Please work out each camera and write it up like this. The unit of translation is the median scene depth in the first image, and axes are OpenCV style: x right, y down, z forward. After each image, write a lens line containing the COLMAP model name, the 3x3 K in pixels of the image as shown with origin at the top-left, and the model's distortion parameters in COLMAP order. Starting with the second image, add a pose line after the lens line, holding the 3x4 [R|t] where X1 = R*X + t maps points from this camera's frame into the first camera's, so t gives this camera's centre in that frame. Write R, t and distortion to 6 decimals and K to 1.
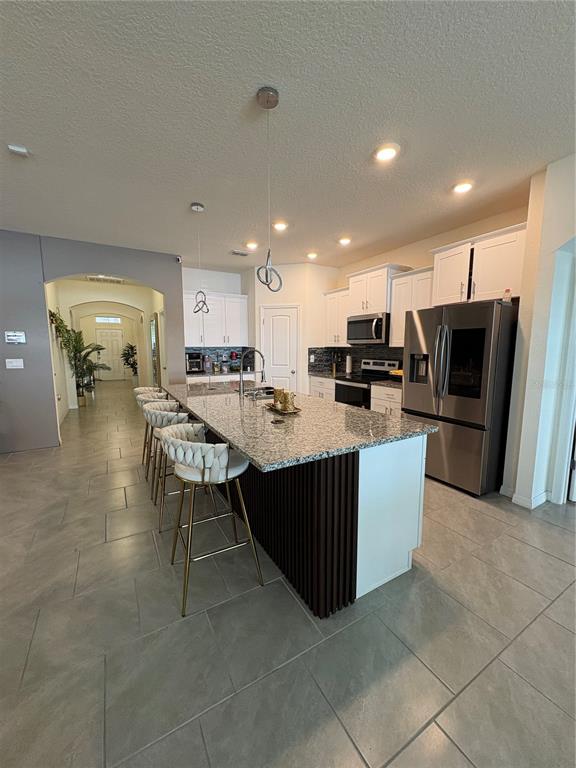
lens RADIAL K [[305.5, 0, 286.7], [0, 305.5, 384.5], [0, 0, 1]] dist [0.001646, 0.000349]
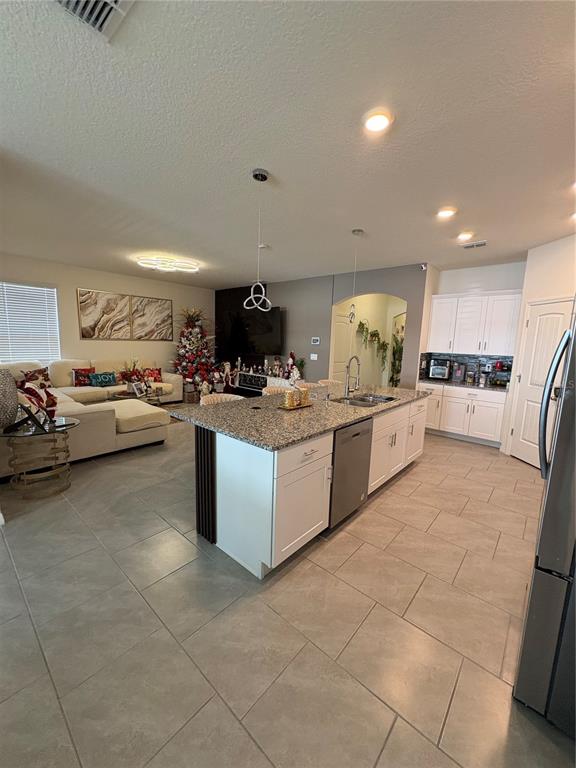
lens RADIAL K [[305.5, 0, 286.9], [0, 305.5, 383.7], [0, 0, 1]] dist [0.001646, 0.000349]
pose [[0.317813, 0.147199, -0.936658, 1.047524], [-0.154681, 0.982690, 0.101949, -0.118441], [0.935451, 0.112482, 0.335081, 0.552647]]
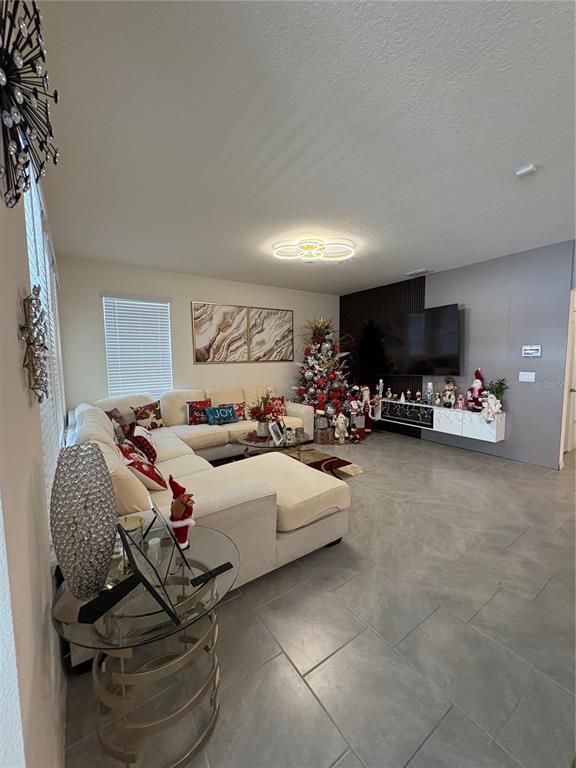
lens RADIAL K [[305.5, 0, 287.4], [0, 305.5, 383.4], [0, 0, 1]] dist [0.001646, 0.000349]
pose [[0.079473, 0.085153, -0.993193, 0.116667], [-0.115249, 0.990448, 0.075696, -0.050424], [0.990152, 0.108448, 0.088528, 0.191823]]
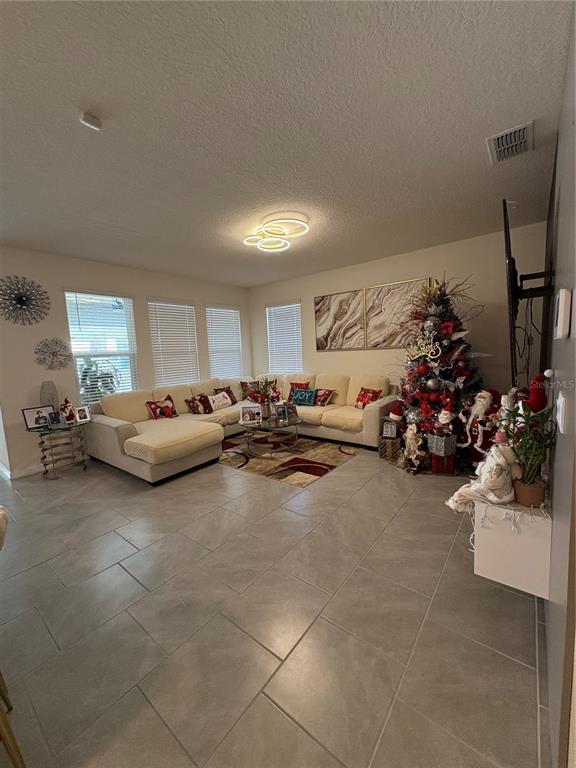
lens RADIAL K [[305.5, 0, 289.3], [0, 305.5, 385.2], [0, 0, 1]] dist [0.001646, 0.000349]
pose [[-0.929506, 0.086970, -0.358405, -0.951455], [0.000193, 0.971913, 0.235342, -0.263968], [0.368806, 0.218682, -0.903416, 1.931584]]
